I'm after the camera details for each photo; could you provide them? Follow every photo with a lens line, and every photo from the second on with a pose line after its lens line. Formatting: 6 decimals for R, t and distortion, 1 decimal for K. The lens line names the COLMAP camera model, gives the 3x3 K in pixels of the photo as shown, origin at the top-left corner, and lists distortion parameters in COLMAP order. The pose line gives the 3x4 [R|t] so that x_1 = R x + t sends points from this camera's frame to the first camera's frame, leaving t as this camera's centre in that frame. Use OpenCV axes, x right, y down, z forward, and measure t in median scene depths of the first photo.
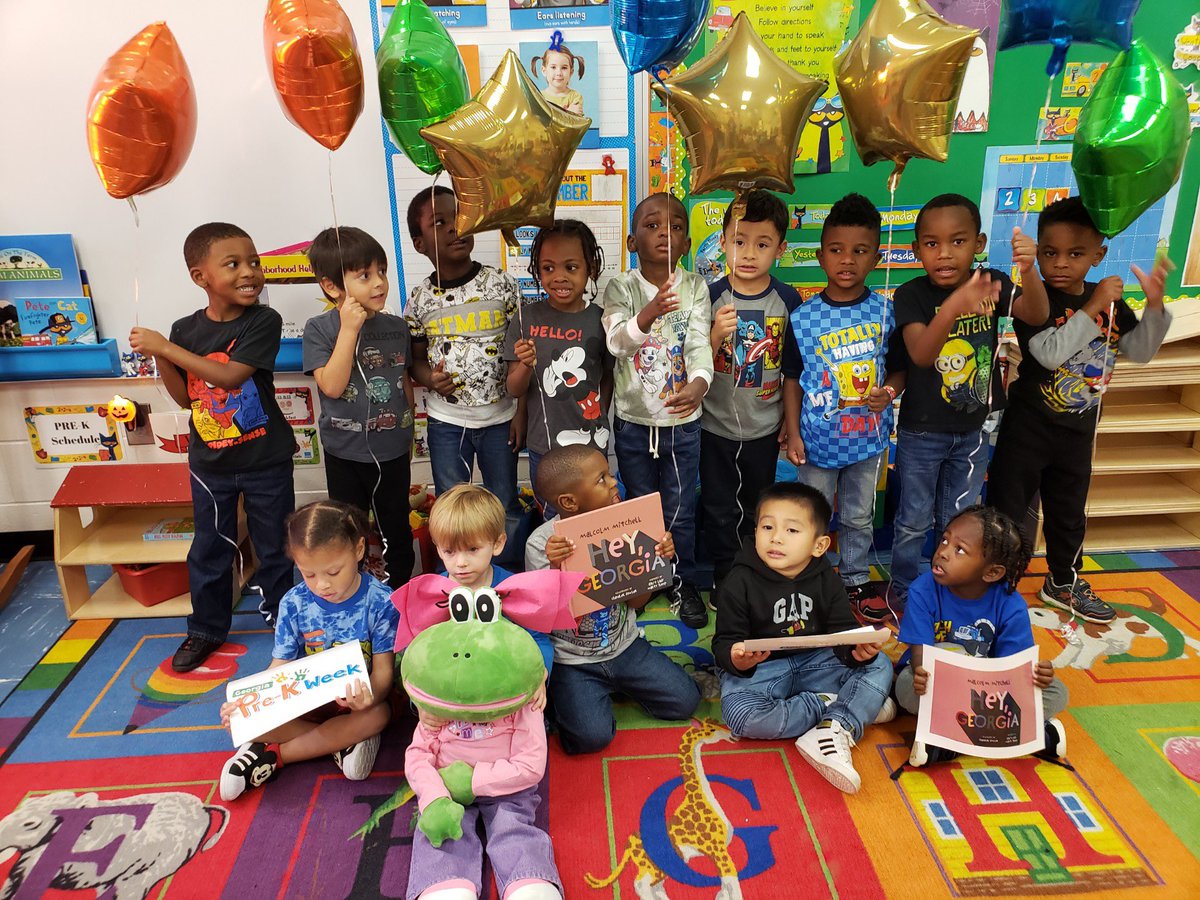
lens RADIAL K [[930.5, 0, 610.8], [0, 930.5, 434.7], [0, 0, 1]] dist [0.040743, -0.041392]
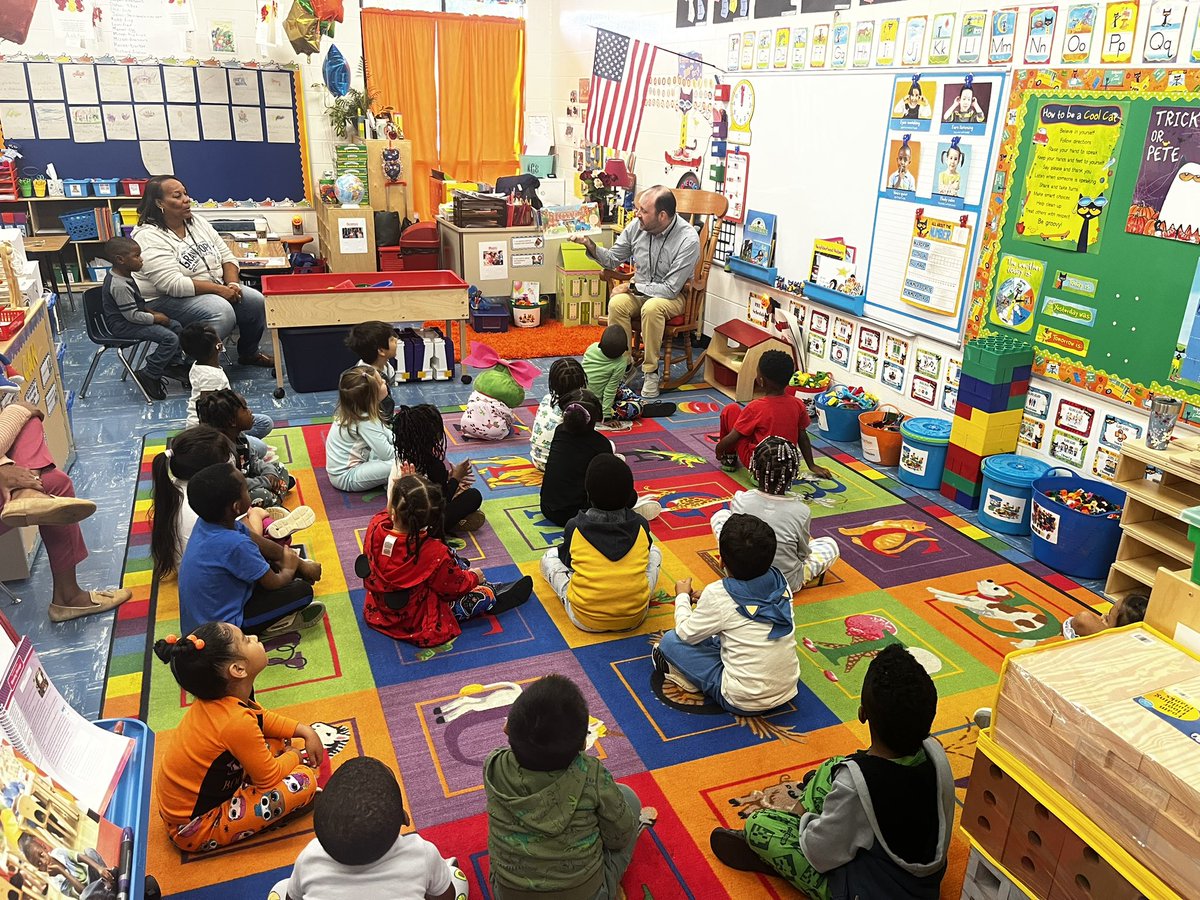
lens RADIAL K [[930.5, 0, 595.1], [0, 930.5, 442.1], [0, 0, 1]] dist [0.040743, -0.041392]
pose [[0.313029, 0.358417, -0.879517, 1.330565], [-0.353245, 0.903558, 0.242490, -0.116592], [0.881607, 0.234779, 0.409448, -0.106305]]
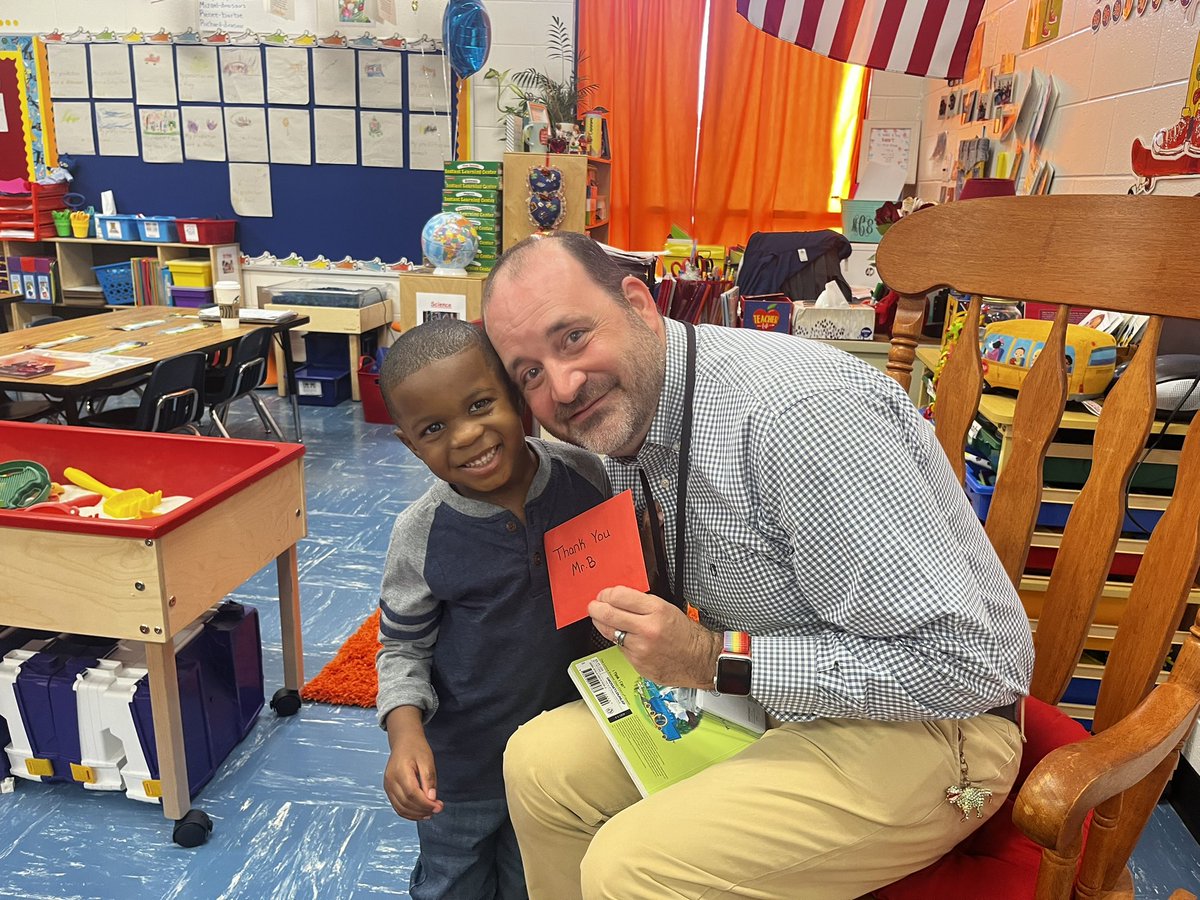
lens RADIAL K [[933.9, 0, 607.4], [0, 933.9, 447.8], [0, 0, 1]] dist [0.040328, -0.043246]
pose [[-0.158134, 0.283201, -0.945934, -0.202729], [-0.363793, 0.873889, 0.322448, -0.144103], [0.917959, 0.395114, -0.035165, 0.635337]]
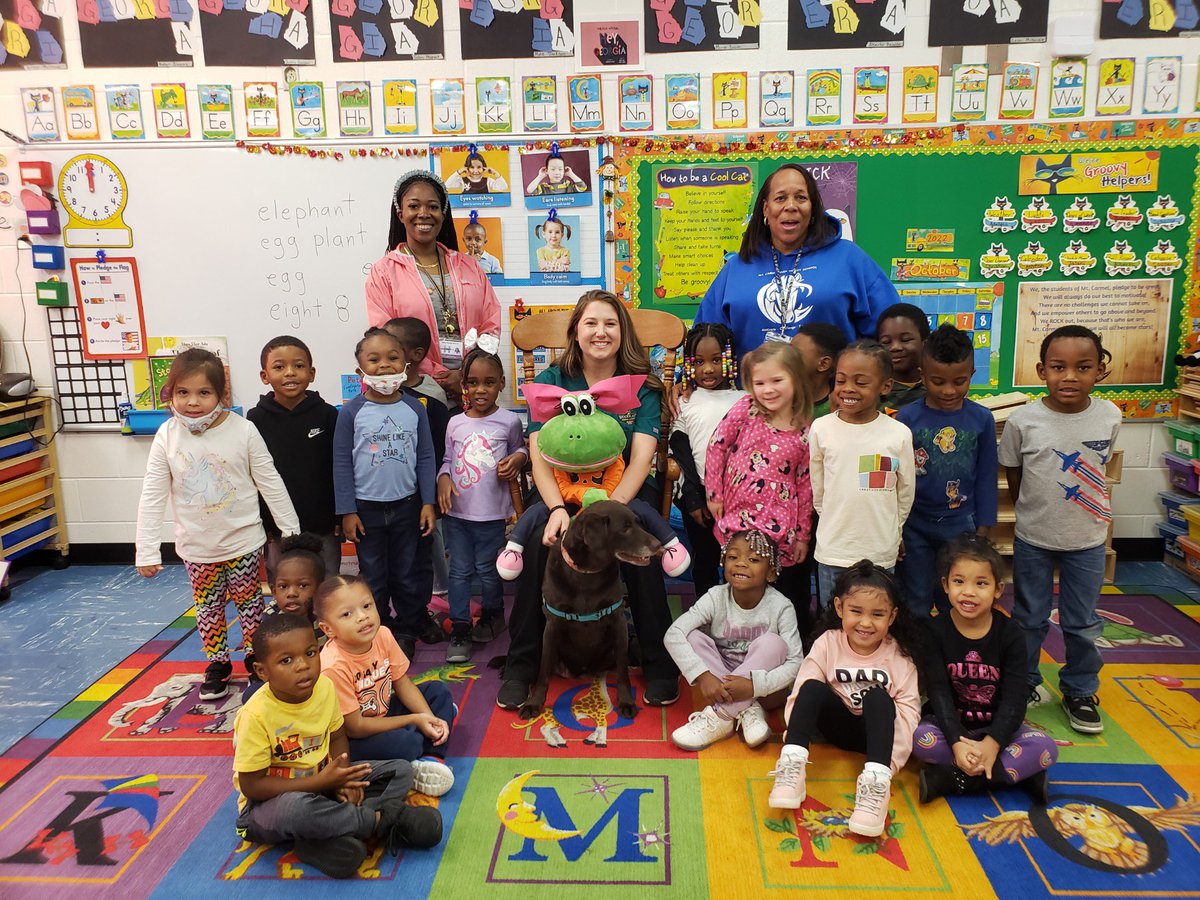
lens RADIAL K [[930.5, 0, 611.1], [0, 930.5, 434.5], [0, 0, 1]] dist [0.040743, -0.041392]
pose [[0.994619, 0.023010, -0.101011, 0.188386], [-0.038211, 0.987757, -0.151246, 0.145875], [0.096294, 0.154292, 0.983322, -0.395726]]
